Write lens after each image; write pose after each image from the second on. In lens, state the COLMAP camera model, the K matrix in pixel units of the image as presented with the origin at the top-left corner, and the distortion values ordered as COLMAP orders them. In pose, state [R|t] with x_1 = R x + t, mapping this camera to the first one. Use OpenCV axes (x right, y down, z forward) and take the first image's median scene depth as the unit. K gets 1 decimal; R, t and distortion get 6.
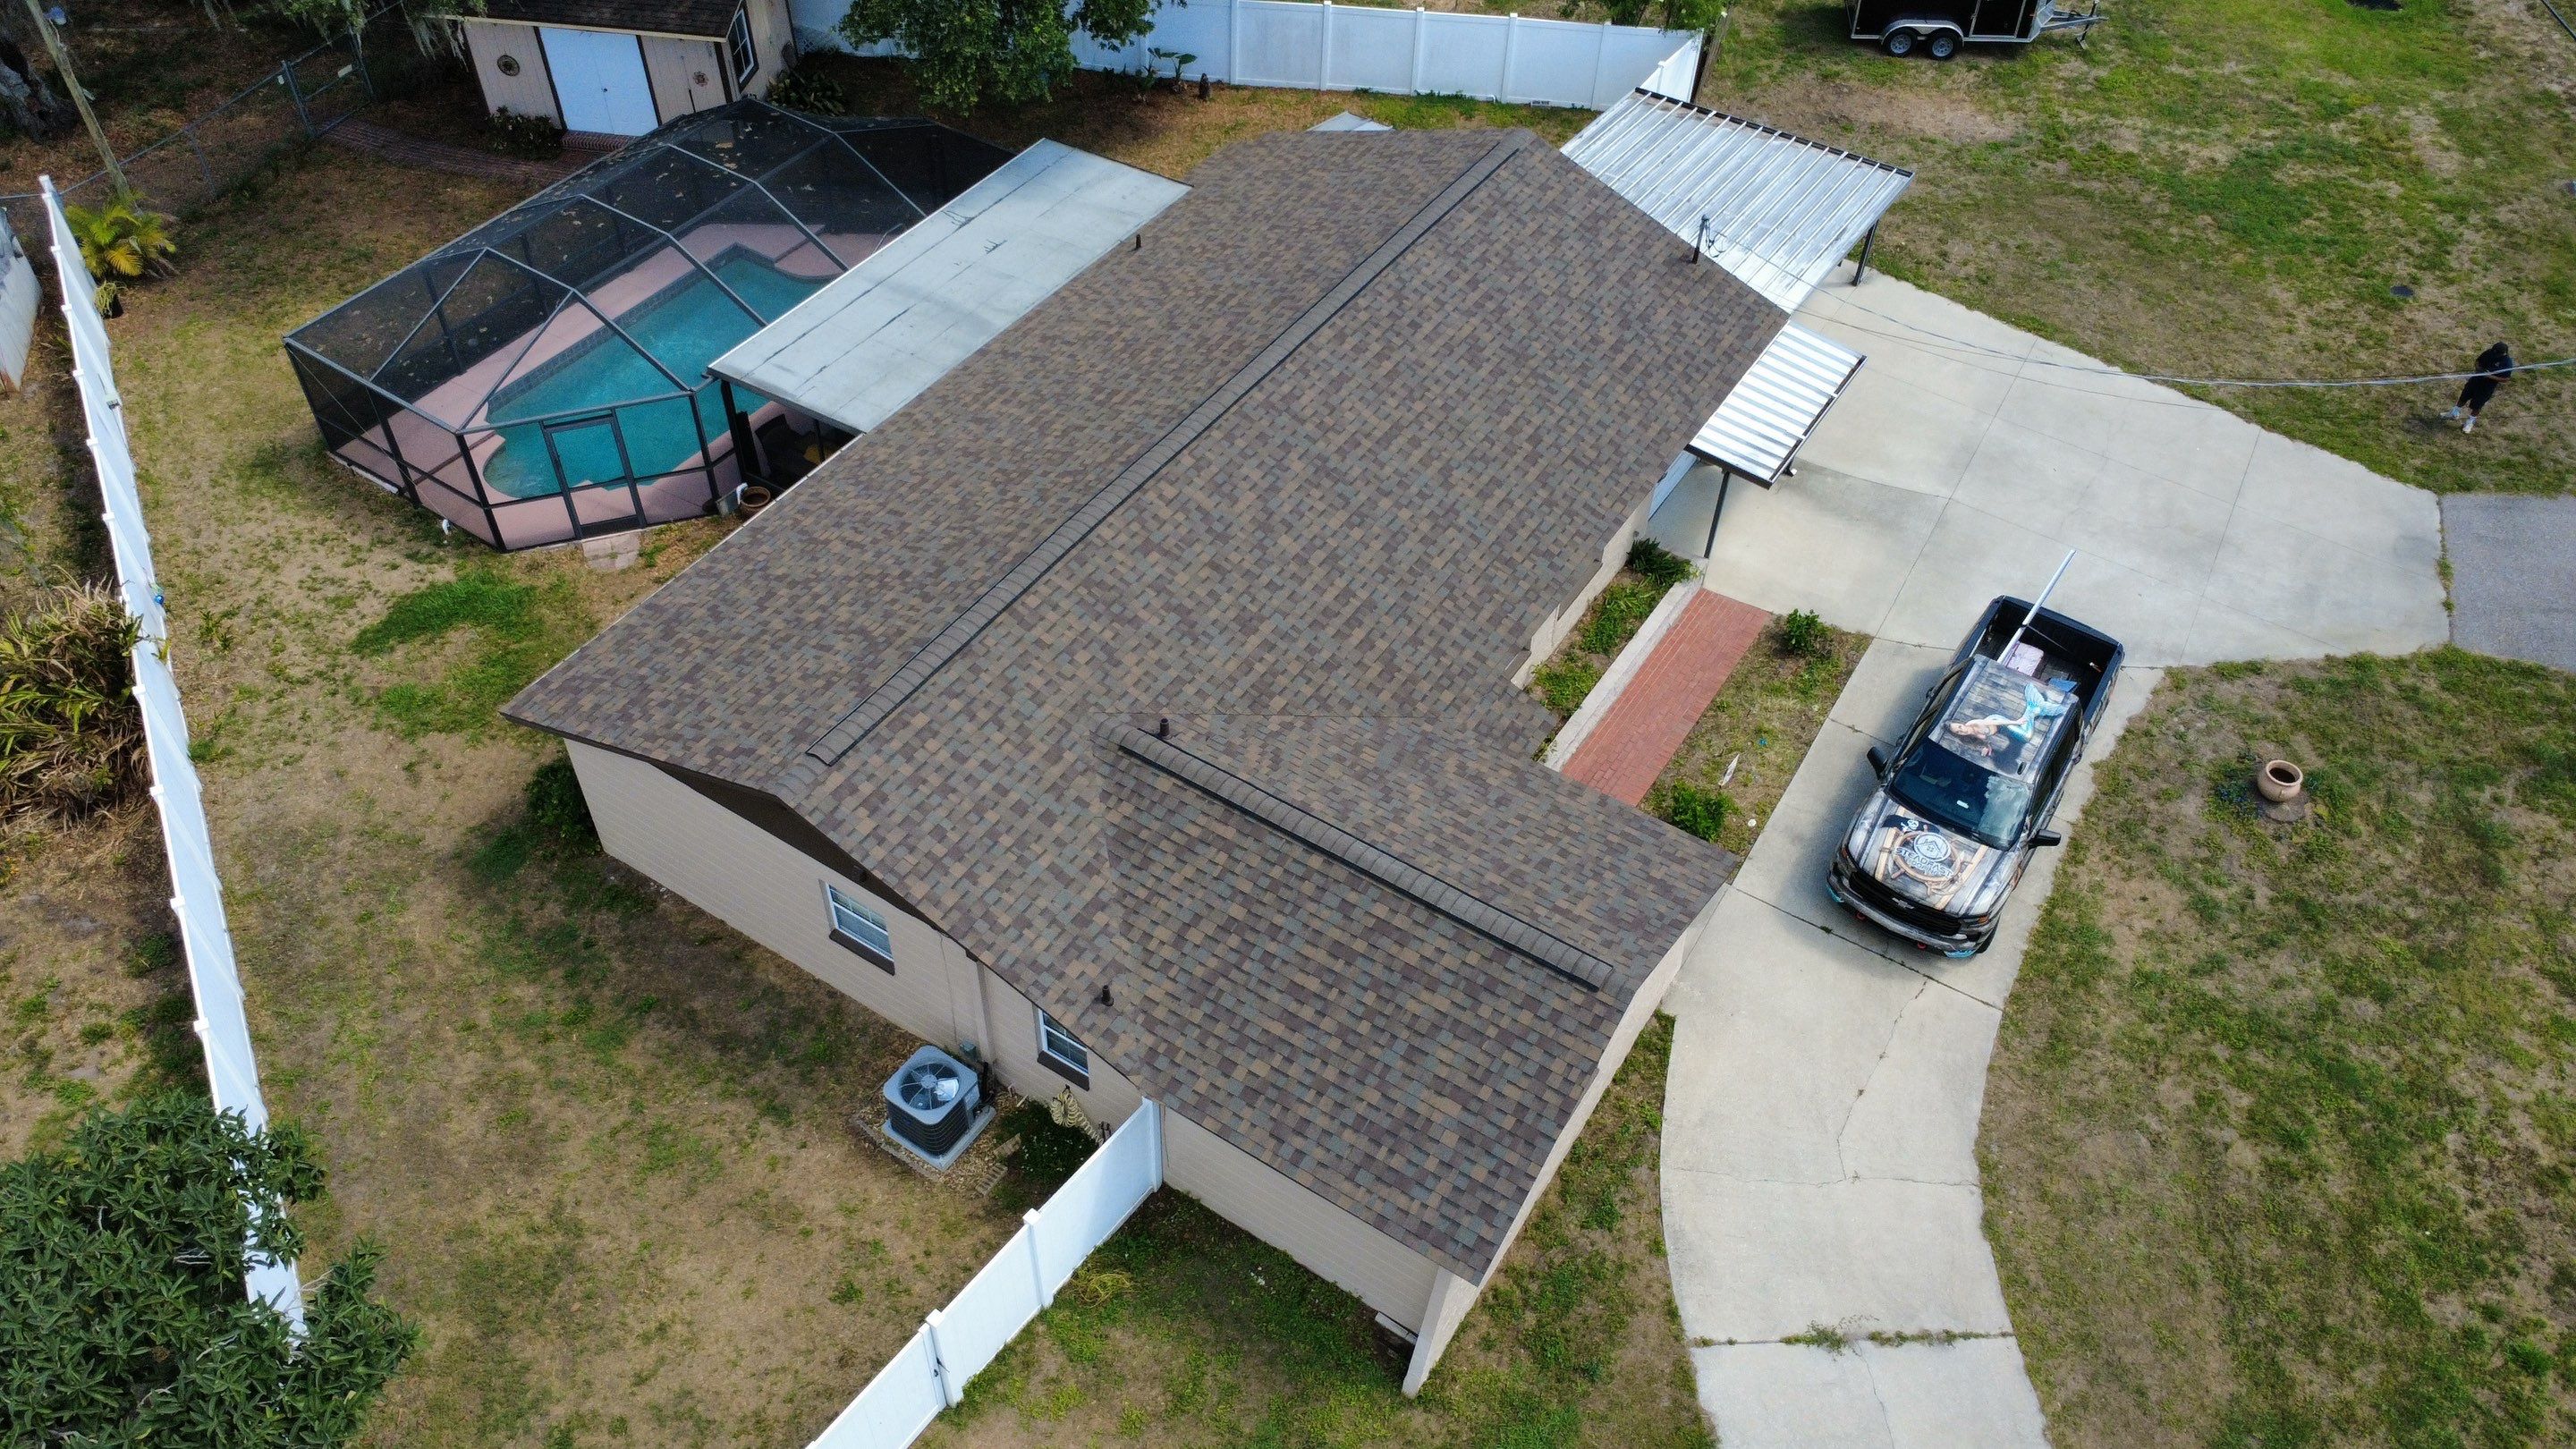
lens RADIAL K [[1867.3, 0, 1283.8], [0, 1867.3, 725.3], [0, 0, 1]] dist [-0.000930, 0.004608]
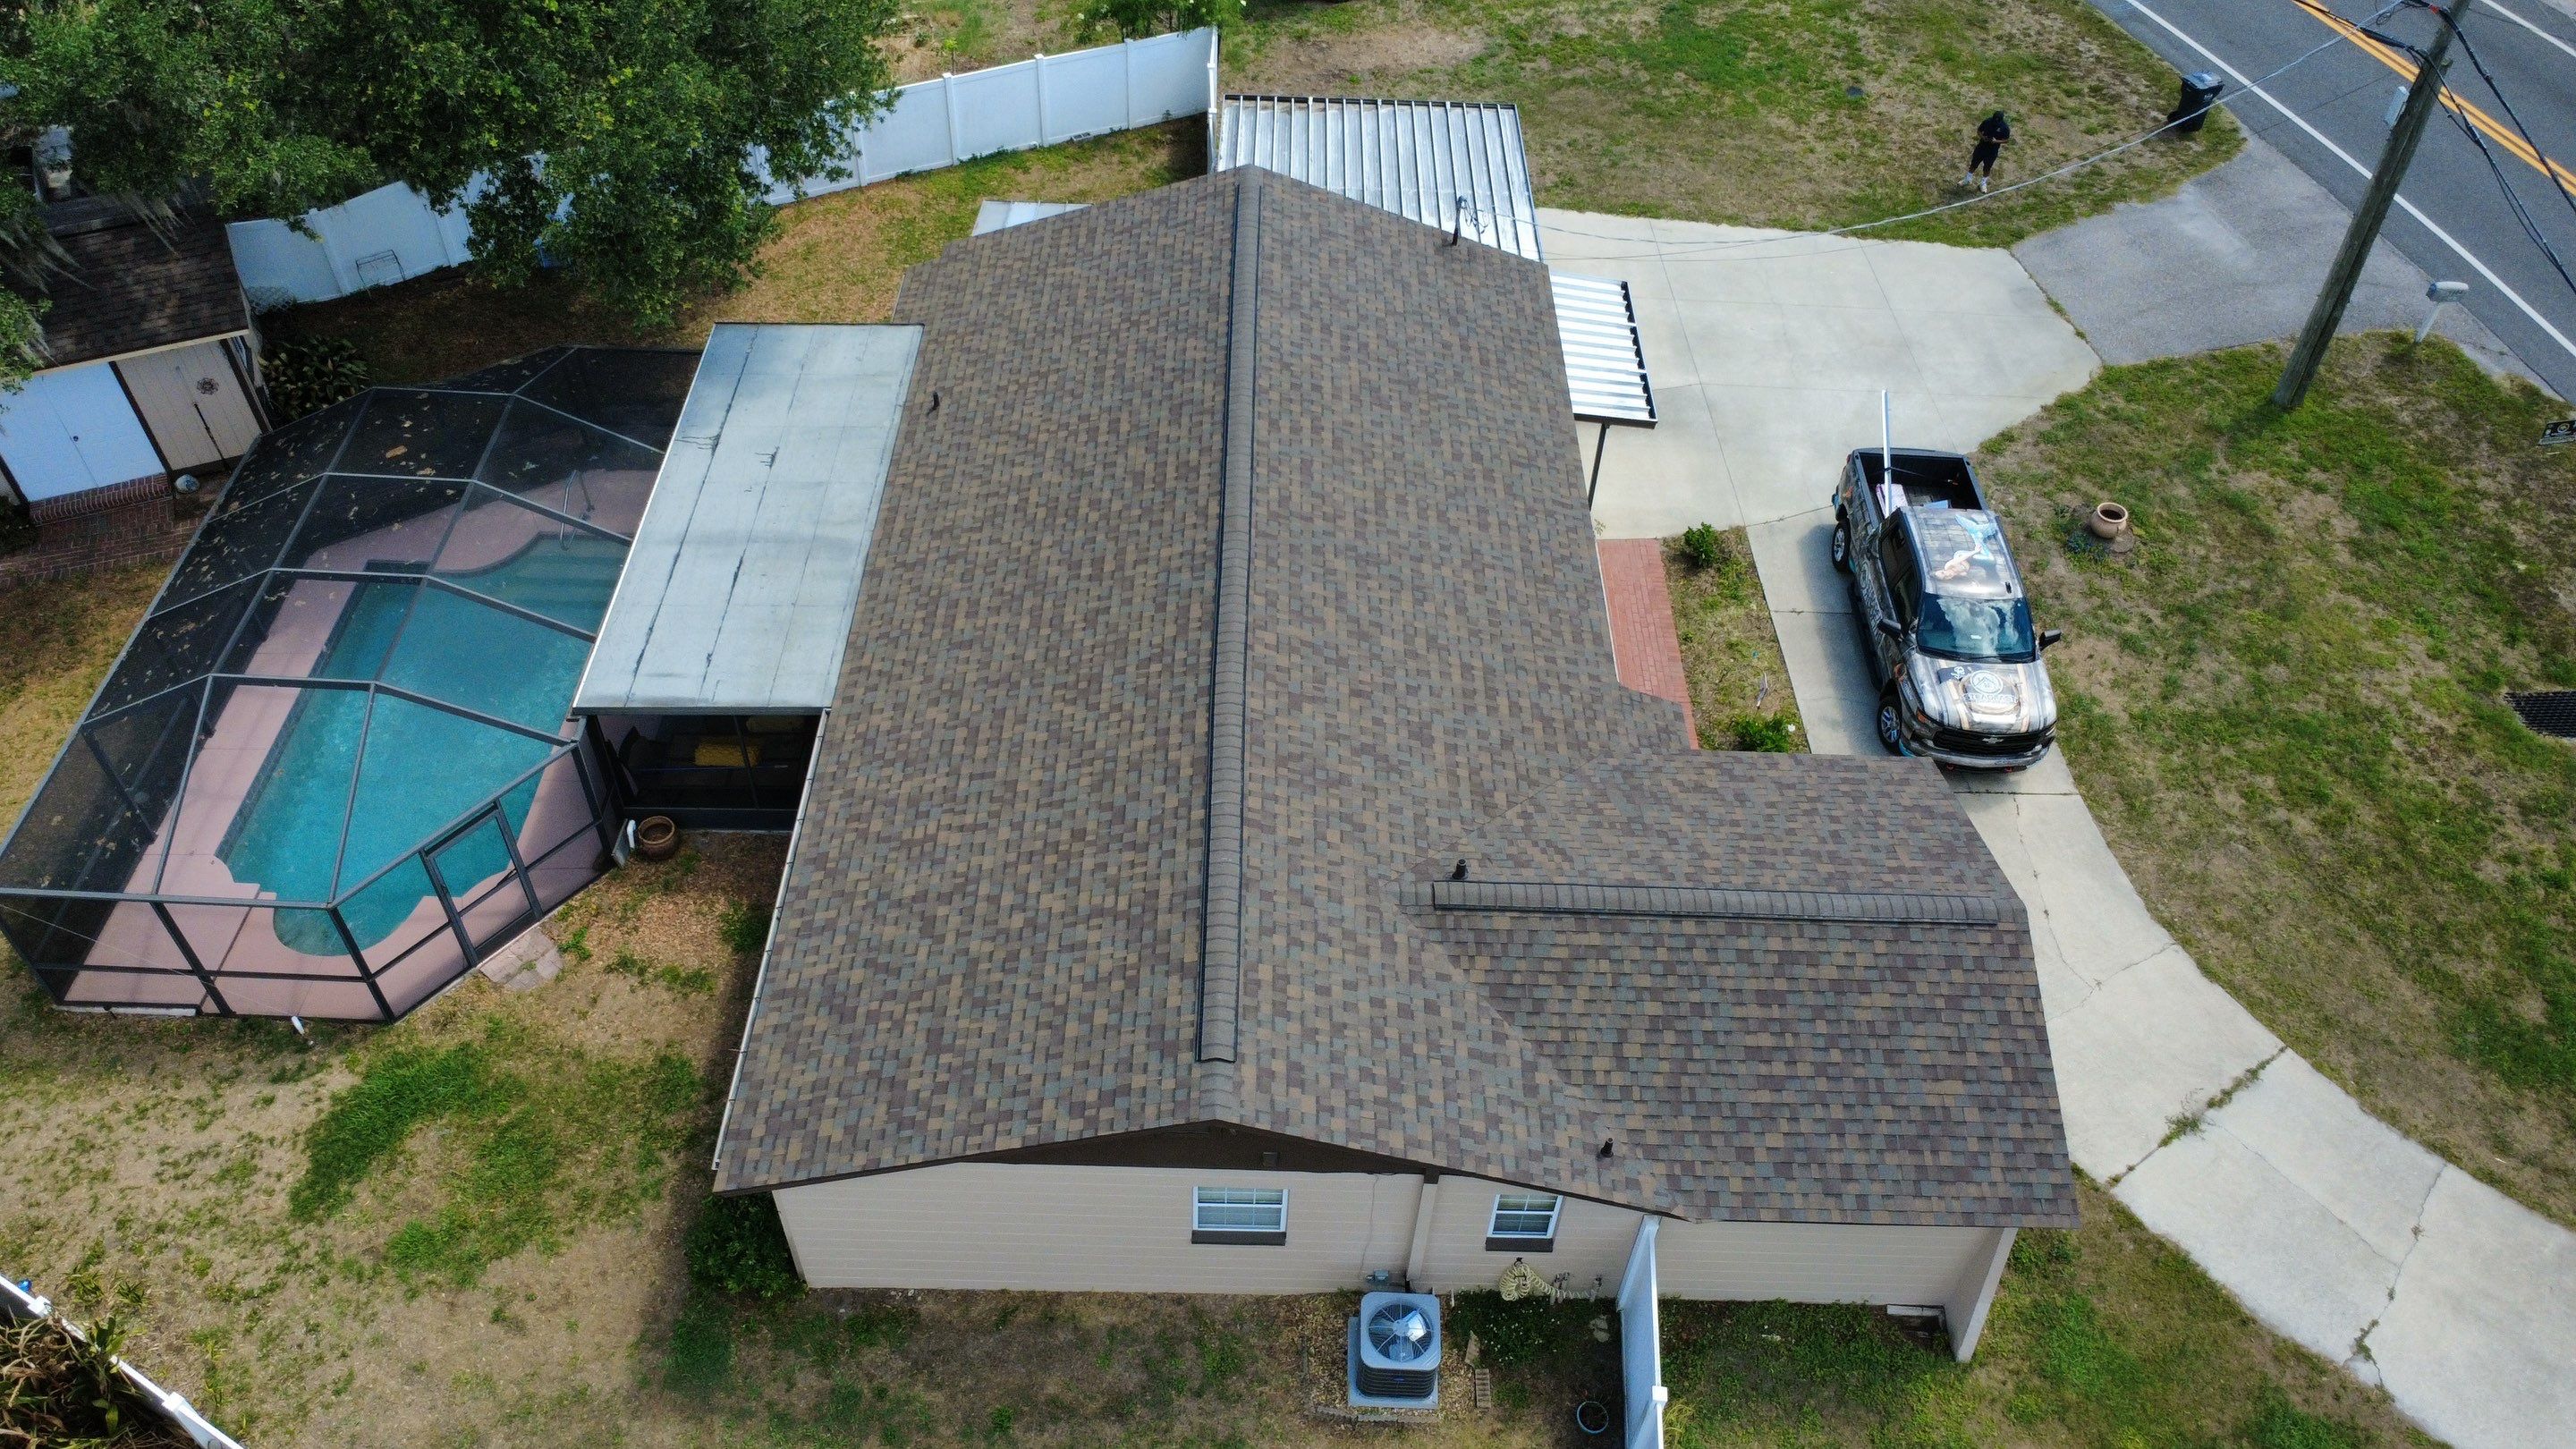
lens RADIAL K [[1867.3, 0, 1282.9], [0, 1867.3, 726.2], [0, 0, 1]] dist [-0.000930, 0.004608]
pose [[0.845790, -0.383841, 0.370547, -0.398726], [0.377950, 0.921279, 0.091645, -0.160012], [-0.376554, 0.062536, 0.924281, 0.134979]]
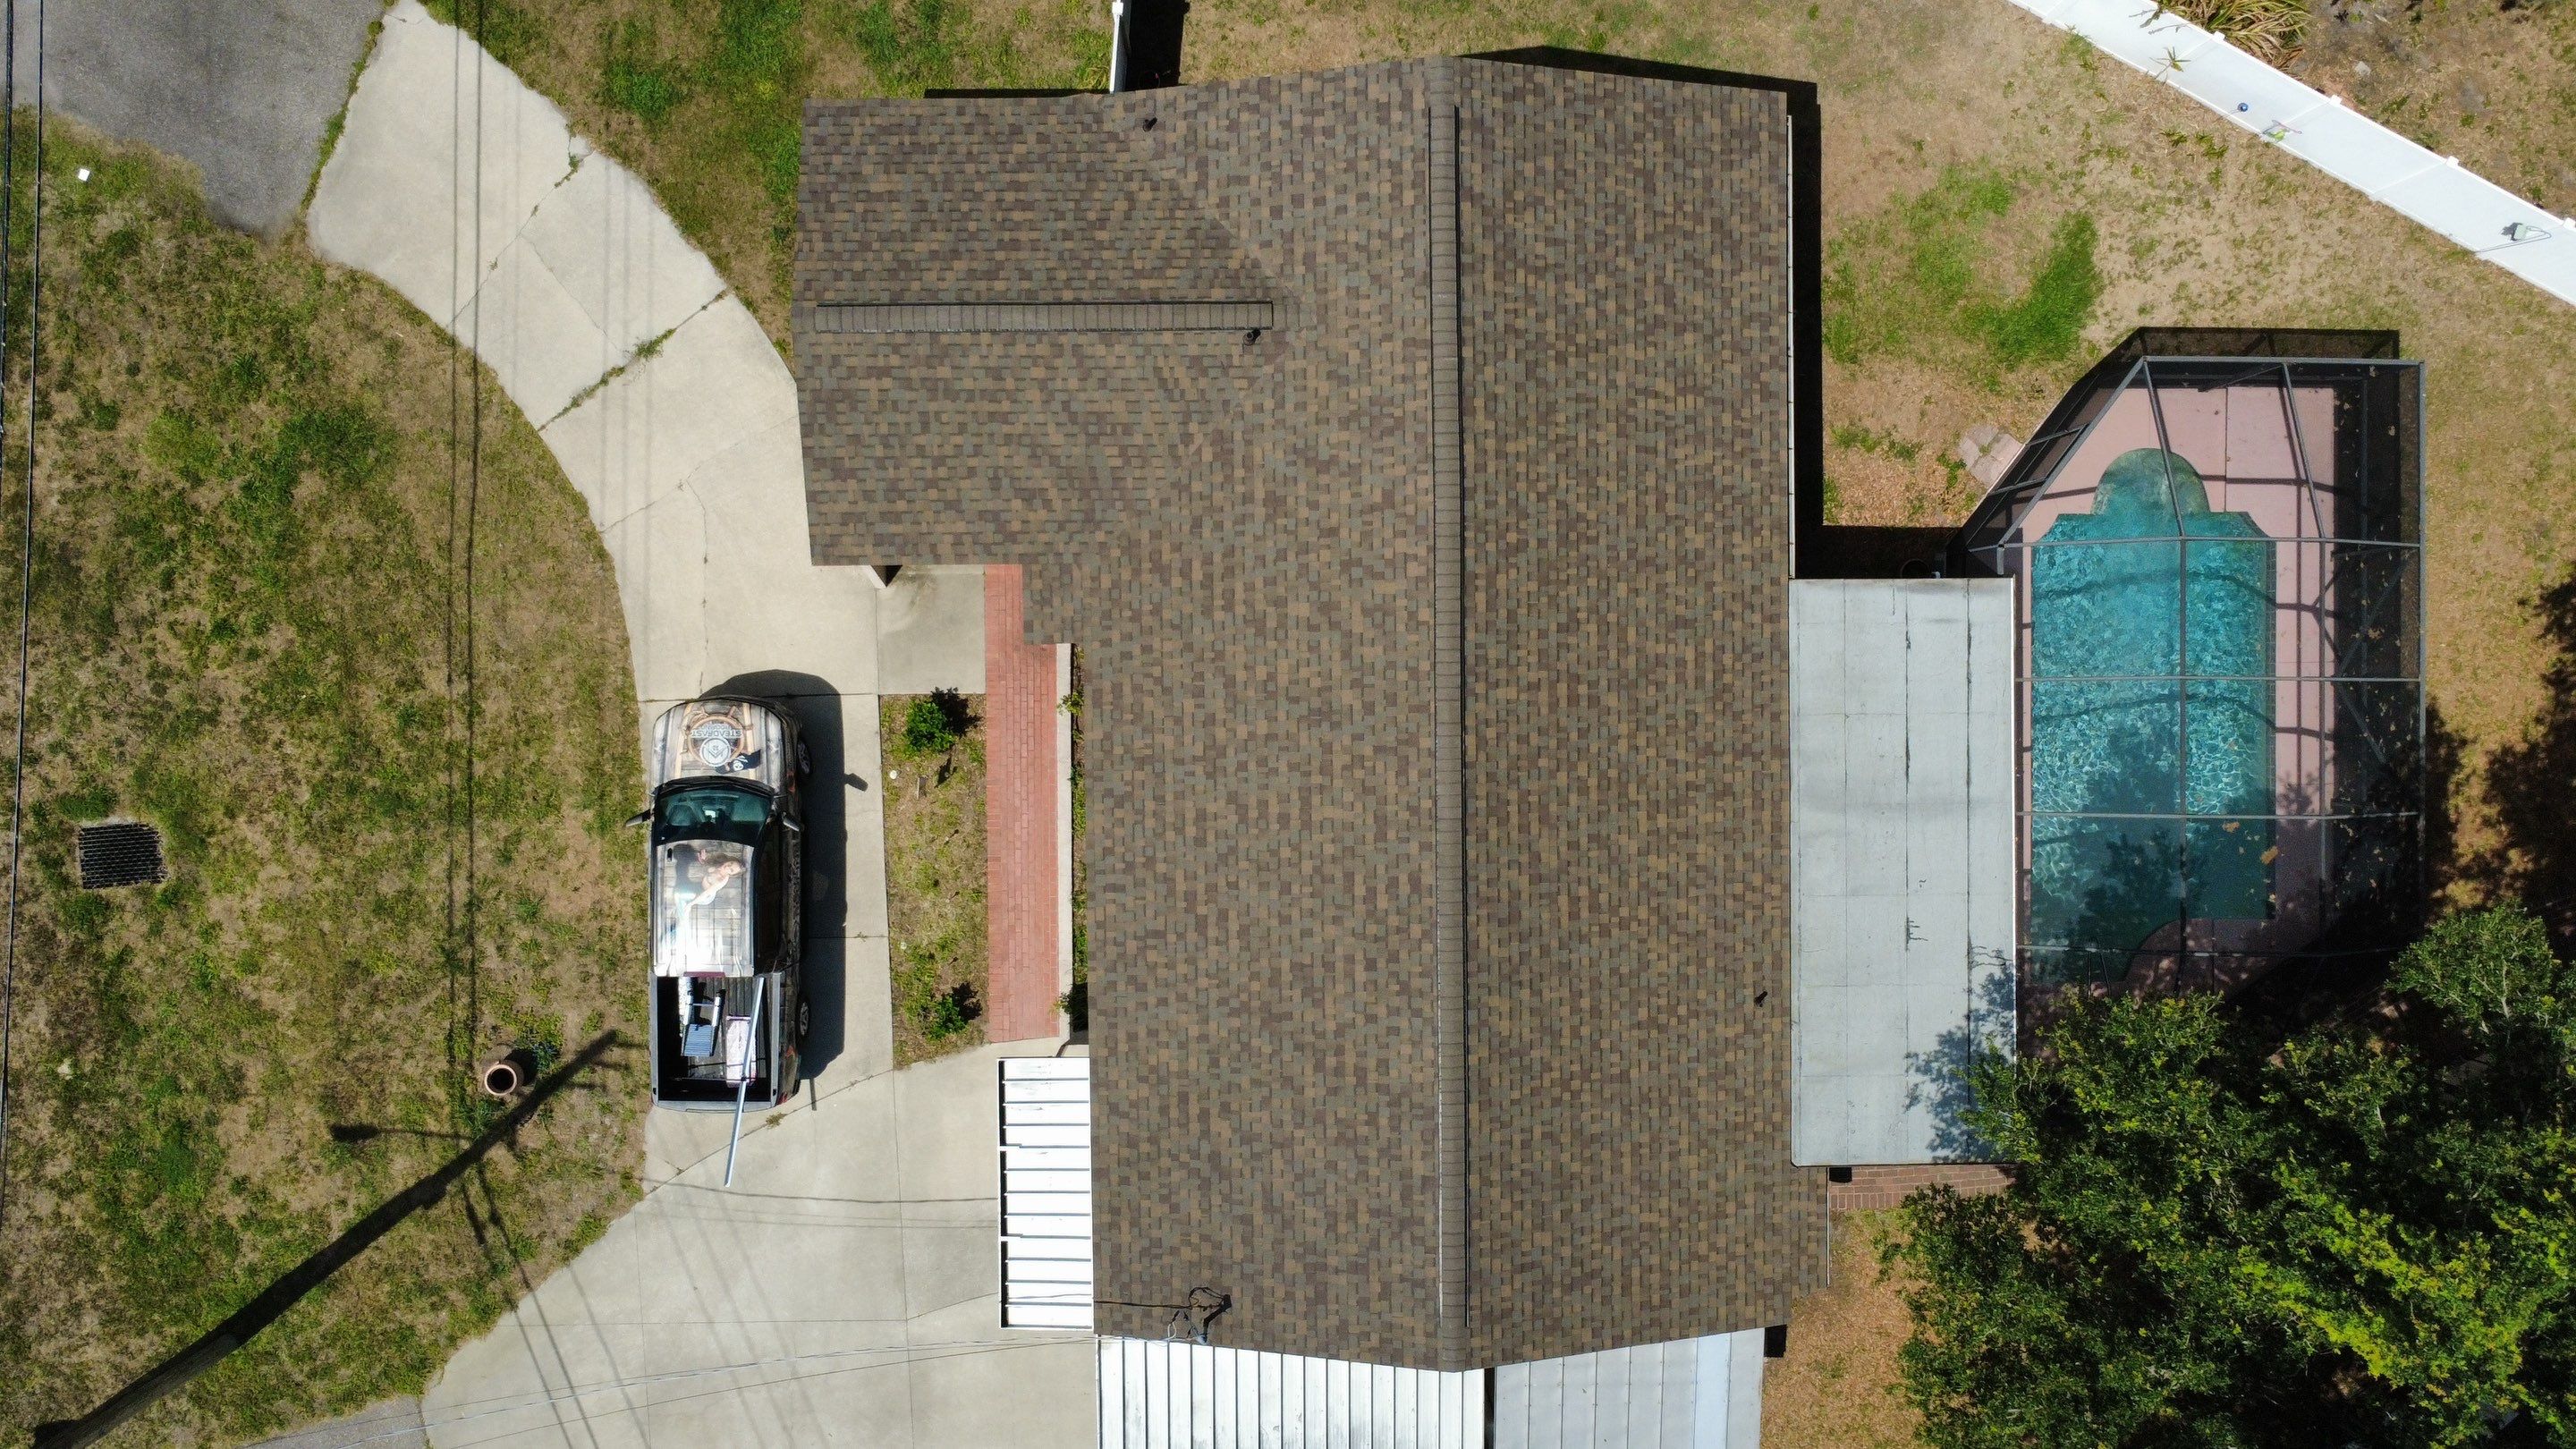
lens RADIAL K [[1867.3, 0, 1286.4], [0, 1867.3, 722.3], [0, 0, 1]] dist [-0.000930, 0.004608]
pose [[-0.835225, 0.549388, -0.023921, 0.065996], [-0.421798, -0.612128, 0.668869, -0.804015], [0.352826, 0.568745, 0.742995, 0.242578]]
